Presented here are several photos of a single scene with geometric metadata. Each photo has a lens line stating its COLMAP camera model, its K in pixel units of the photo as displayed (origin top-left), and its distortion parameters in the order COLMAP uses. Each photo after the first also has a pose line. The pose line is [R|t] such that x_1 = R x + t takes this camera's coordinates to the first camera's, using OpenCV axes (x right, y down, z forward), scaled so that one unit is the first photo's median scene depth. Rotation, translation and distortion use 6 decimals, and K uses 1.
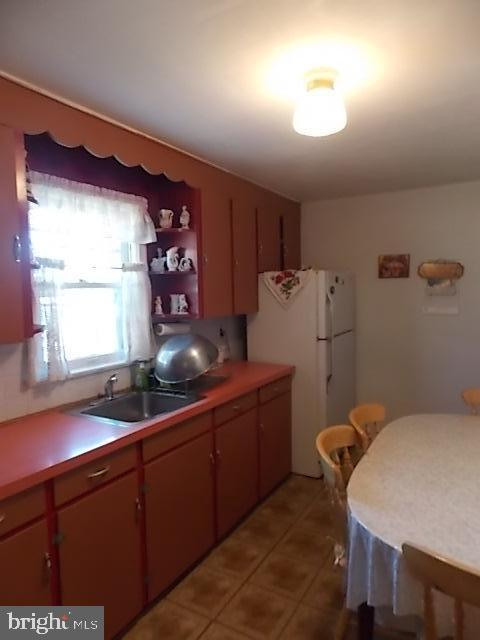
lens RADIAL K [[420.5, 0, 240.0], [0, 420.5, 320.0], [0, 0, 1]] dist [0.001299, -0.002154]
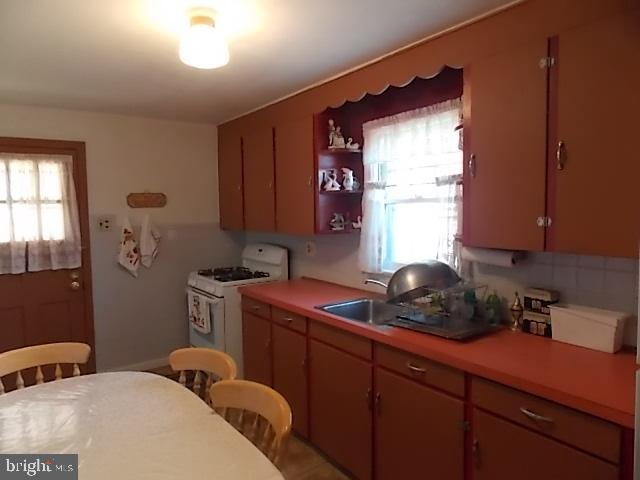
lens RADIAL K [[420.5, 0, 320.8], [0, 420.5, 237.2], [0, 0, 1]] dist [0.001299, -0.002154]
pose [[-0.378487, 0.082269, -0.921943, 0.789346], [-0.049328, 0.992834, 0.108846, -0.098567], [0.924291, 0.086675, -0.371716, 1.225392]]
